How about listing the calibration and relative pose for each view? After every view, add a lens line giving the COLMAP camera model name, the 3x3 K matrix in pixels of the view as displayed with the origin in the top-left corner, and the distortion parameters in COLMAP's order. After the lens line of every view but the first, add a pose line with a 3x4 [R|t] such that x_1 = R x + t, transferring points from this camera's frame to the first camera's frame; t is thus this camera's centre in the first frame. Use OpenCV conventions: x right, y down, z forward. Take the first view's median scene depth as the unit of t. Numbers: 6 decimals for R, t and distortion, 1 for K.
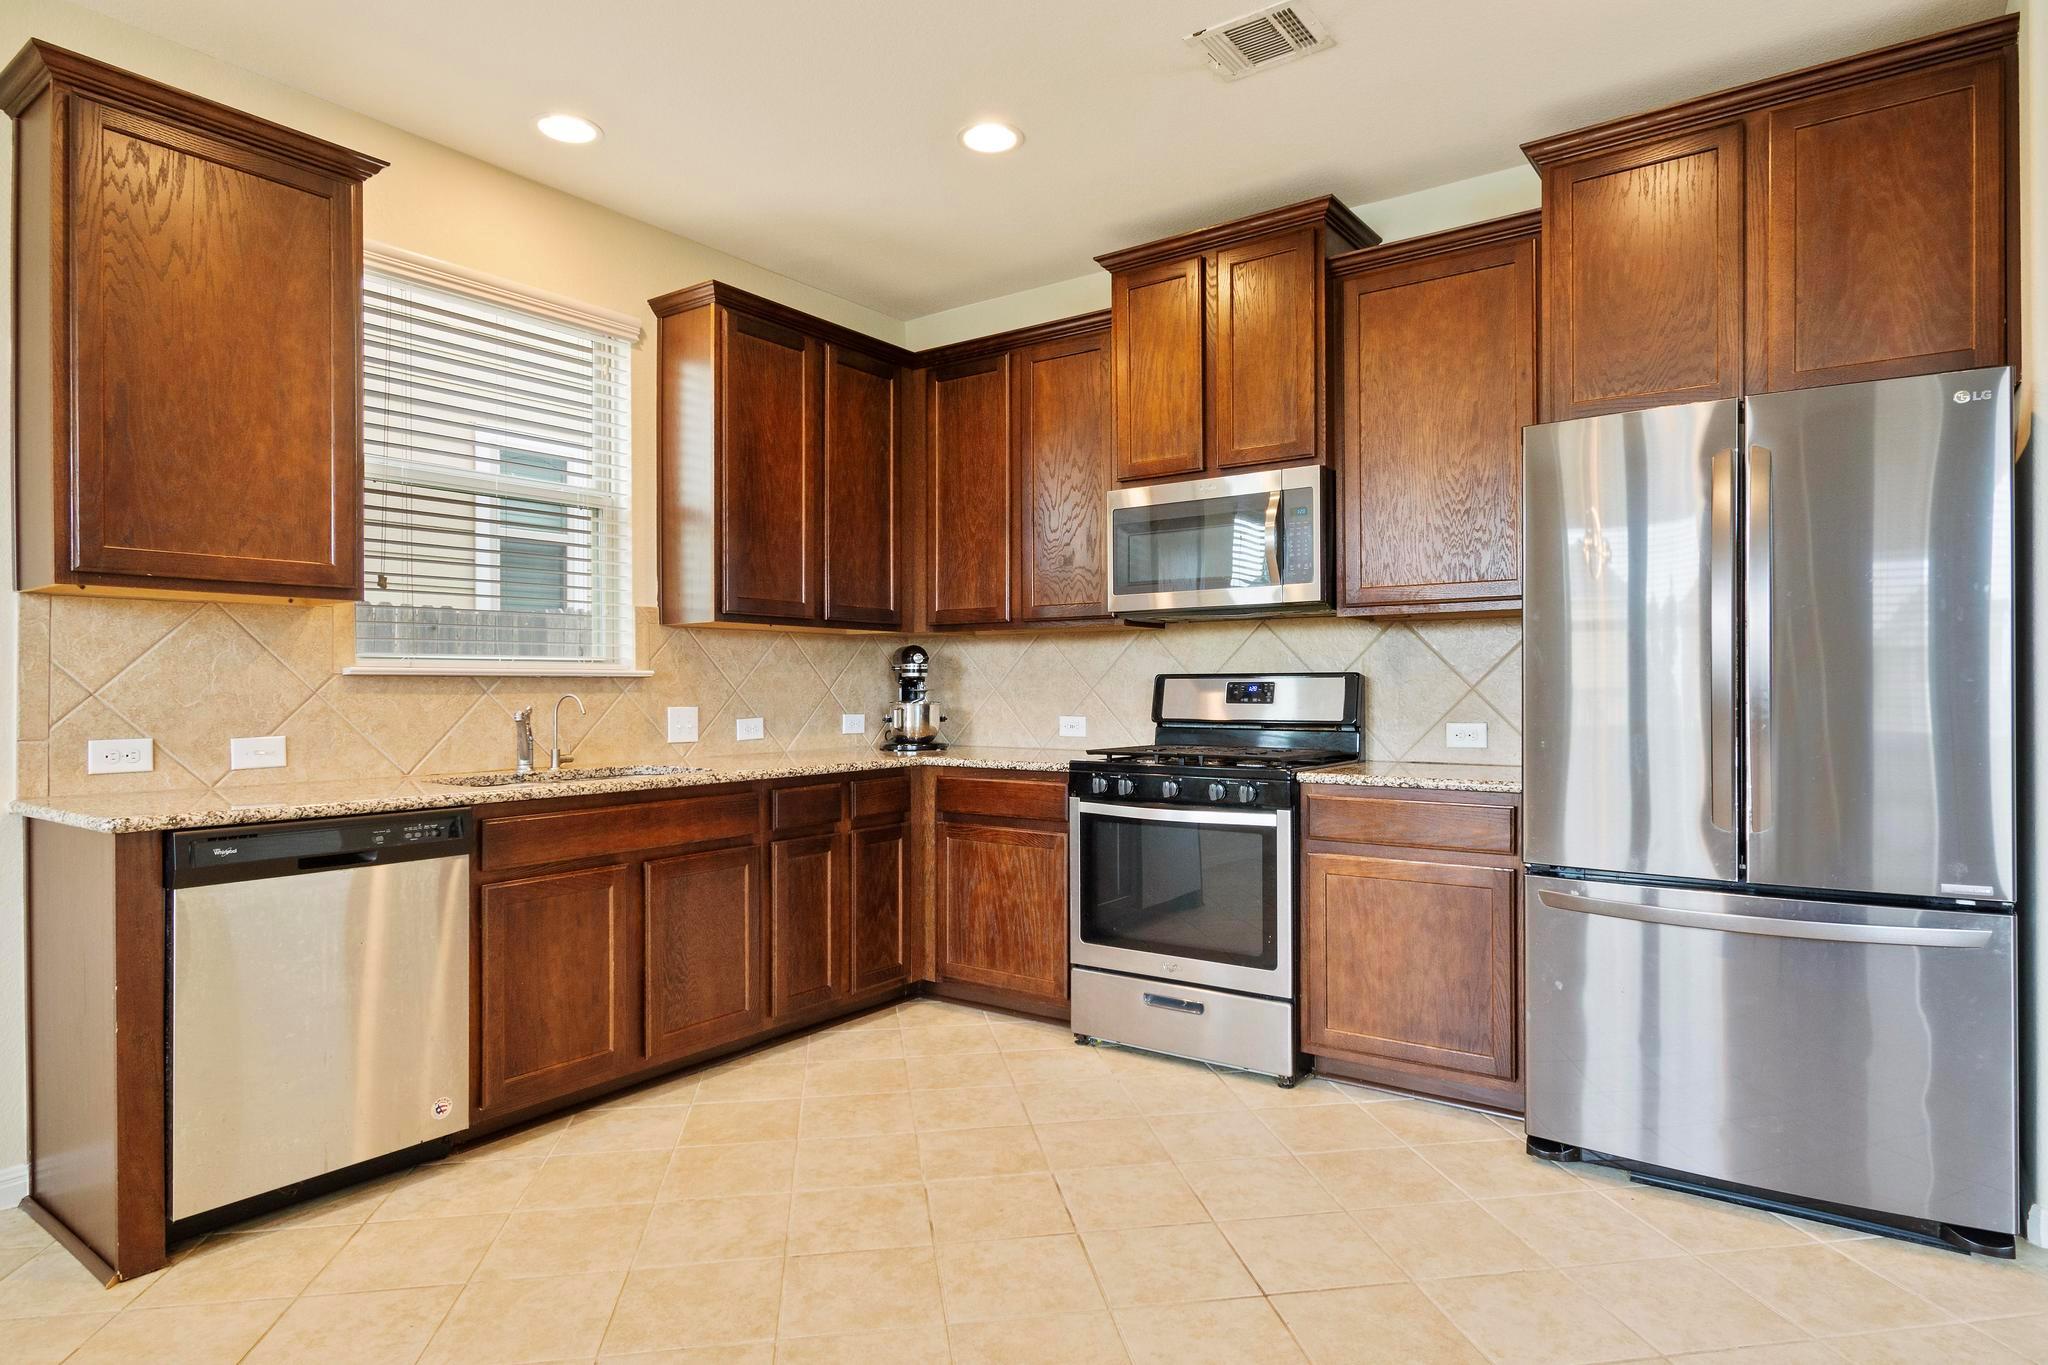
lens RADIAL K [[1136.2, 0, 1030.6], [0, 1136.2, 689.8], [0, 0, 1]] dist [0.003918, -0.003530]
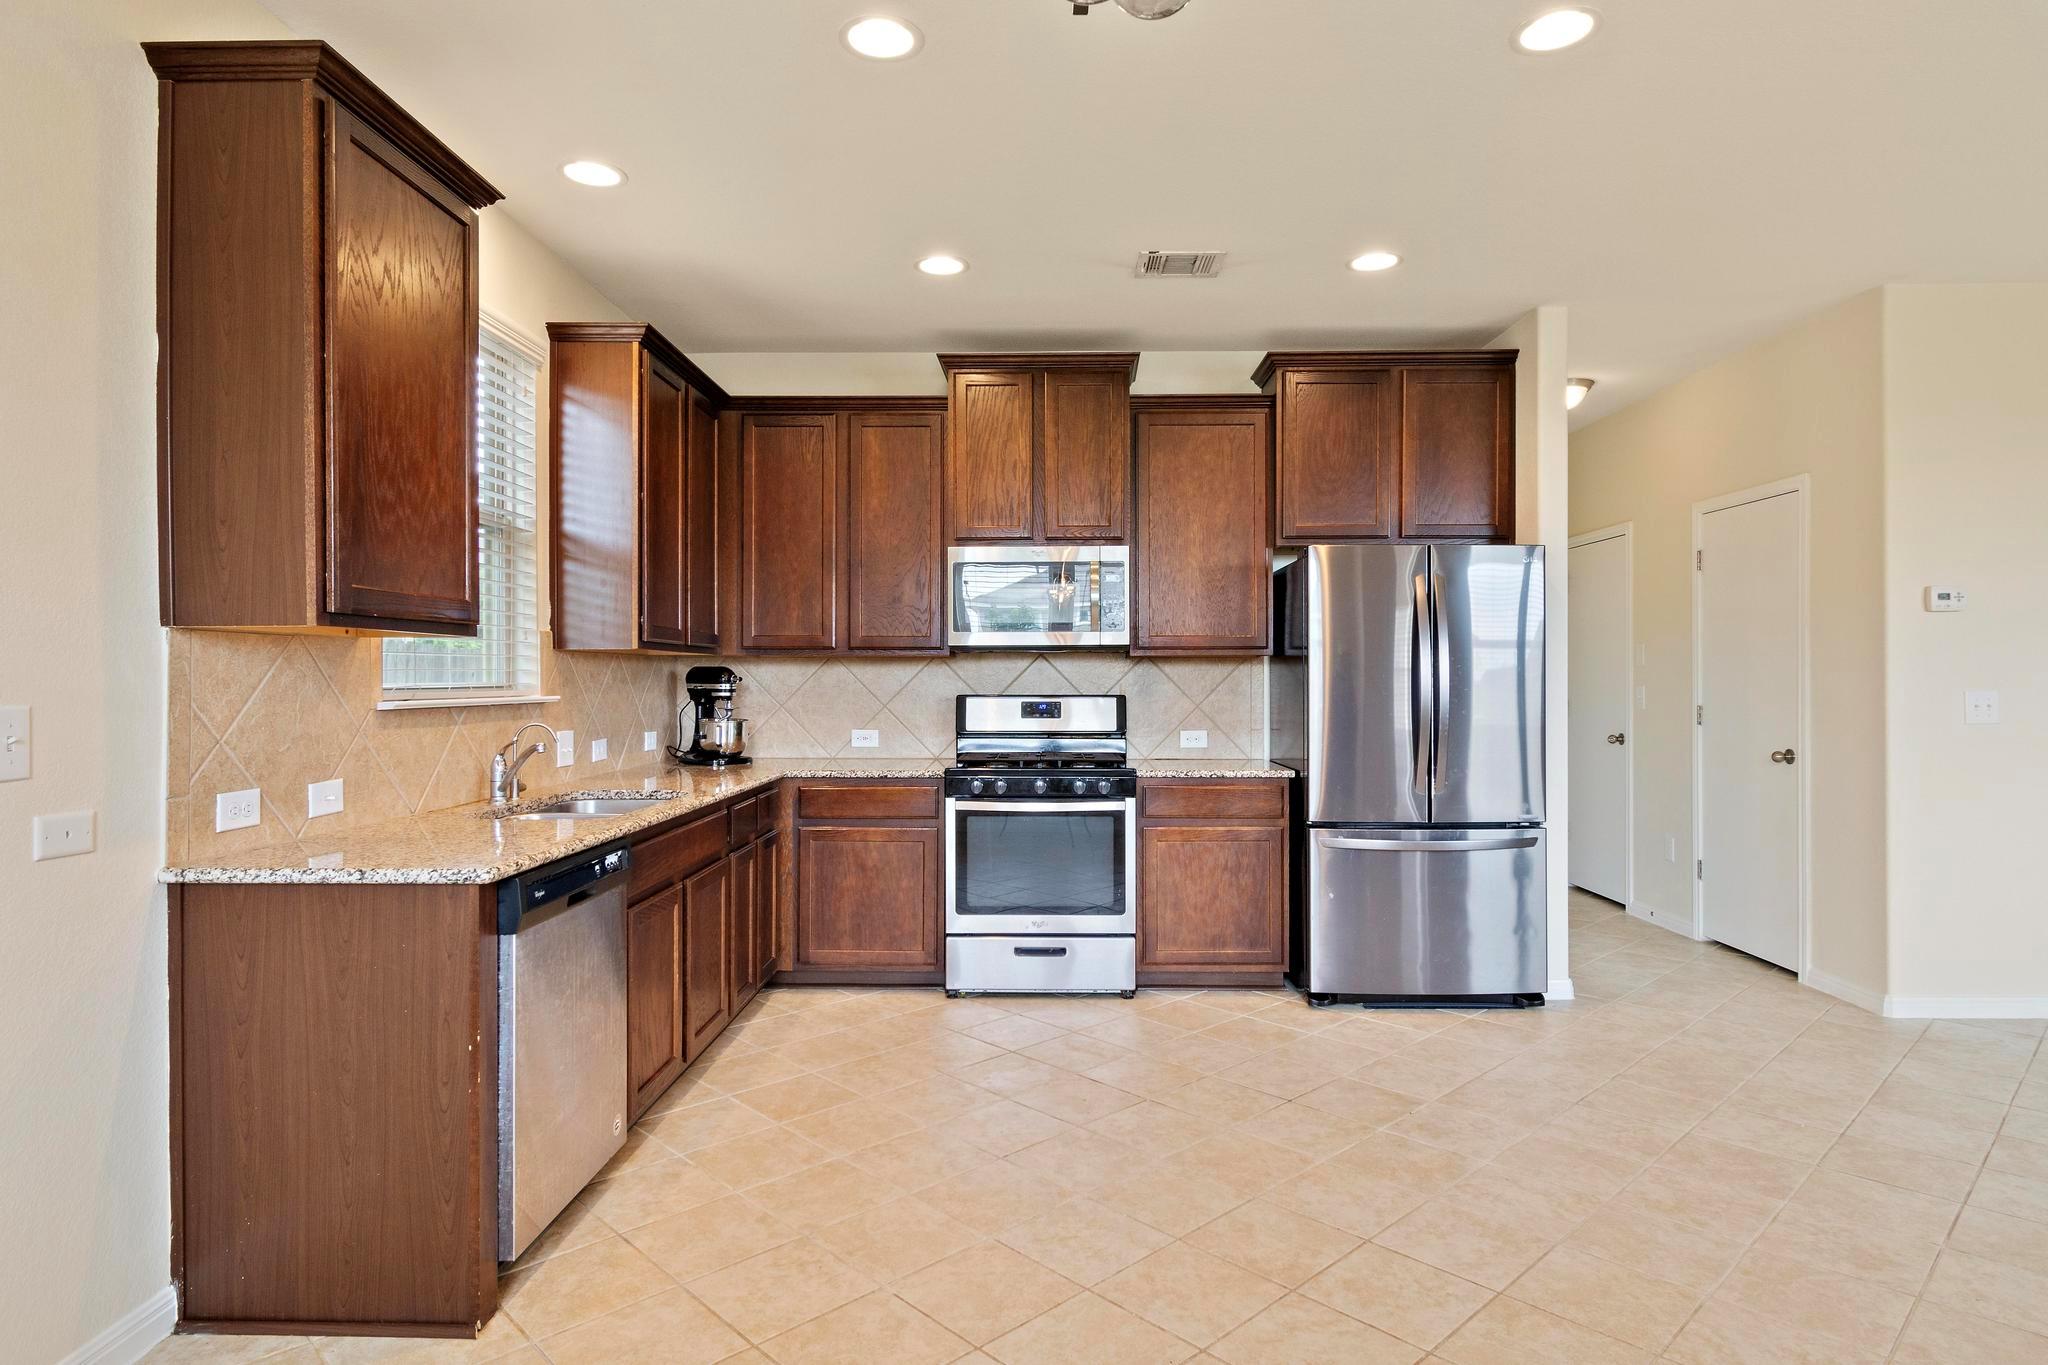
lens RADIAL K [[1136.2, 0, 1028.3], [0, 1136.2, 680.5], [0, 0, 1]] dist [0.003918, -0.003530]
pose [[0.824734, 0.001072, 0.565520, -0.669400], [-0.000679, 0.999999, -0.000905, -0.035895], [-0.565521, 0.000362, 0.824734, -0.070267]]
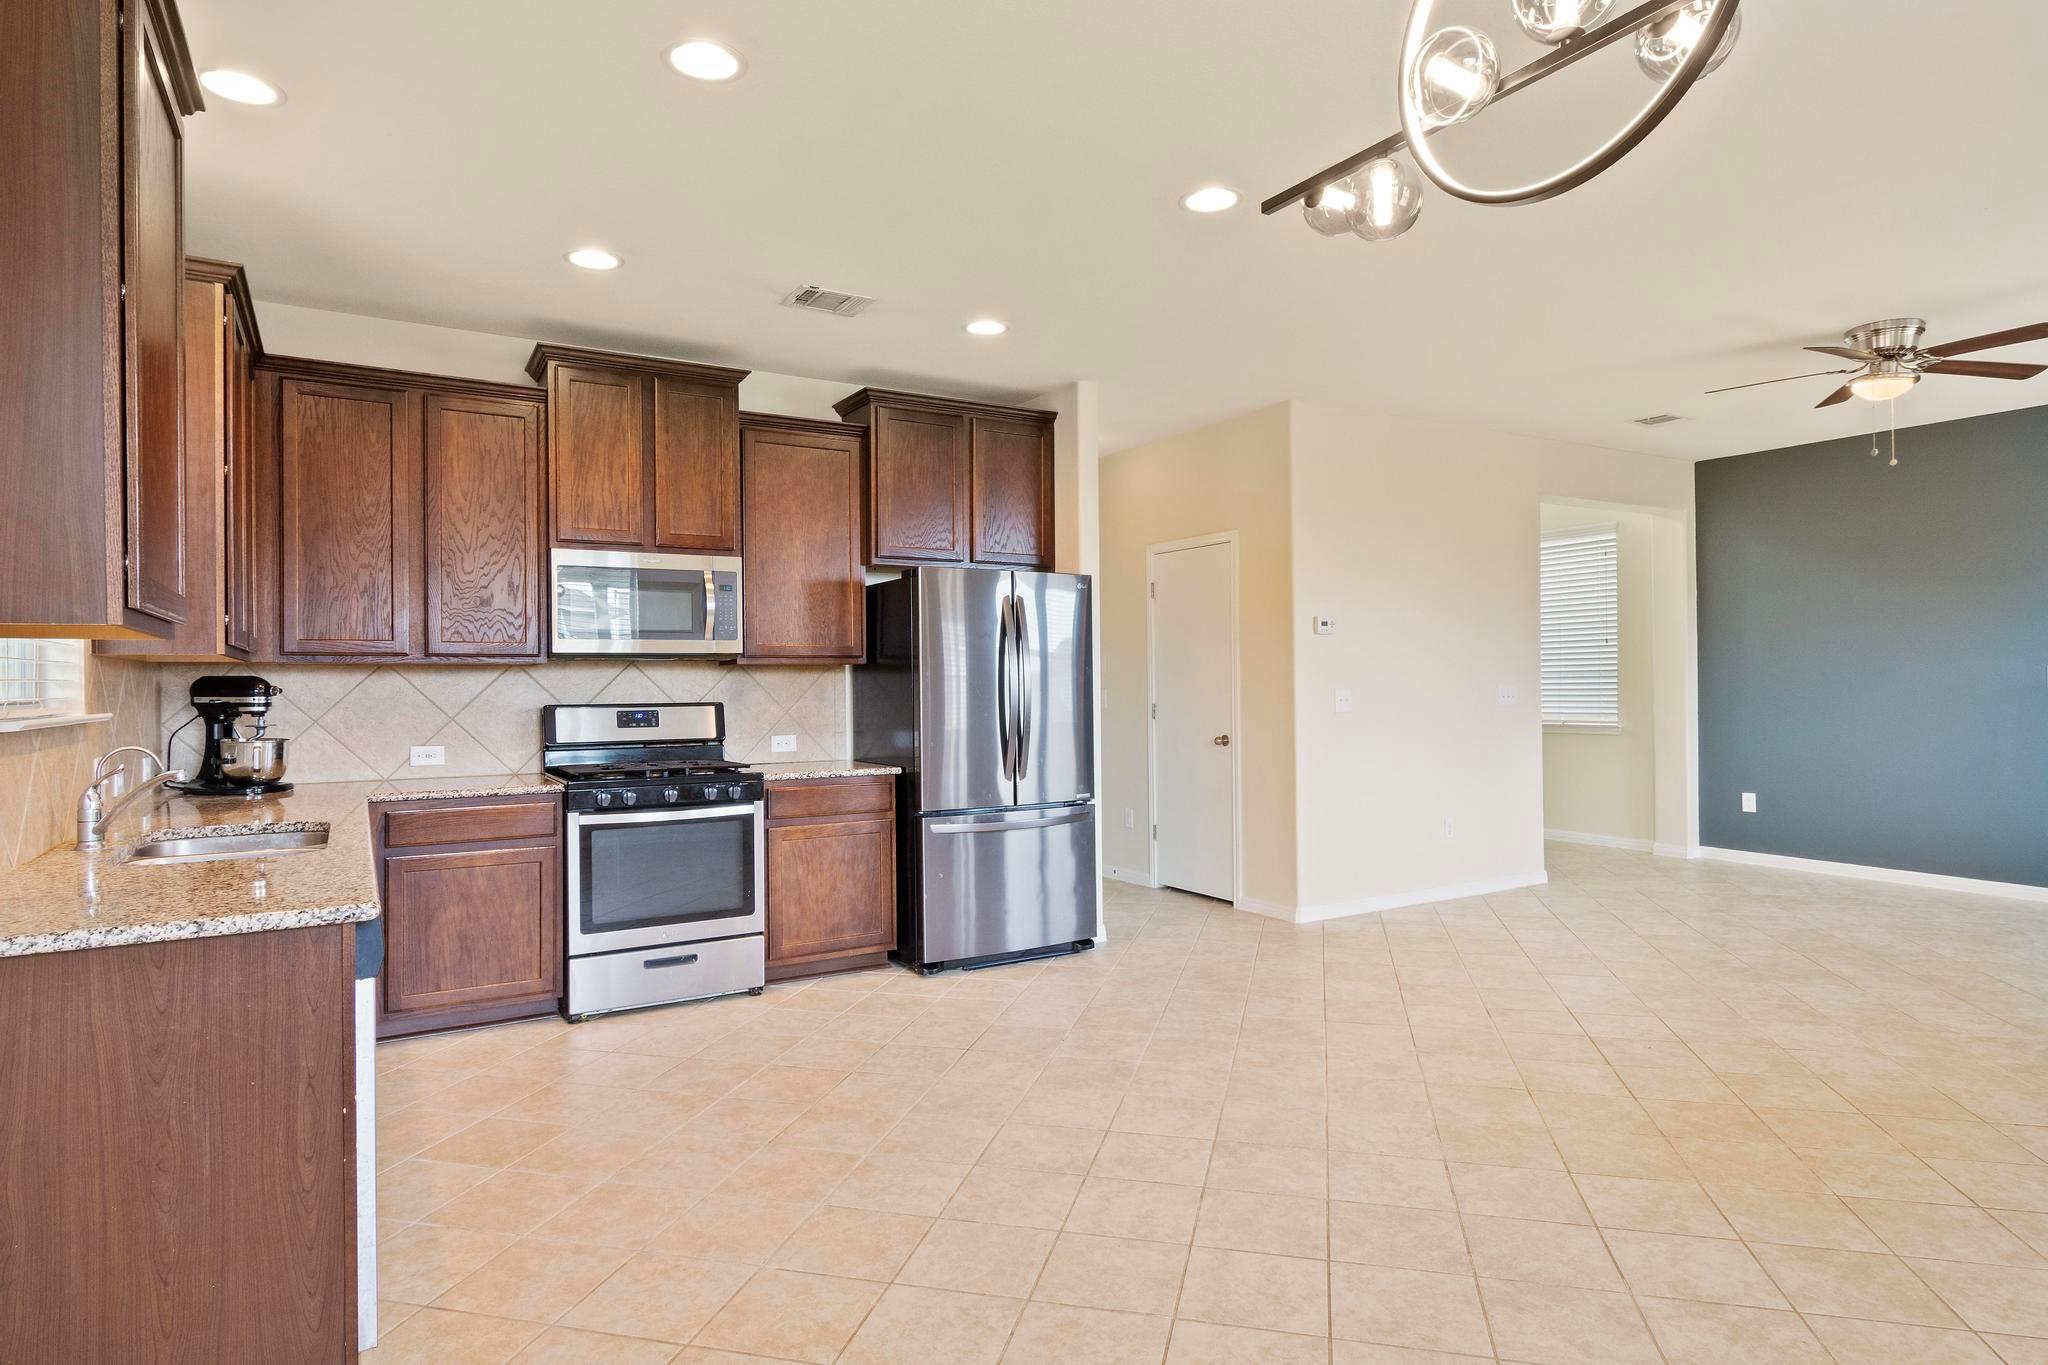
lens RADIAL K [[1136.2, 0, 1032.5], [0, 1136.2, 681.9], [0, 0, 1]] dist [0.003918, -0.003530]
pose [[0.397259, 0.000456, 0.917706, -0.967026], [0.009986, 0.999939, -0.004820, -0.034226], [-0.917652, 0.011079, 0.397230, 0.113591]]
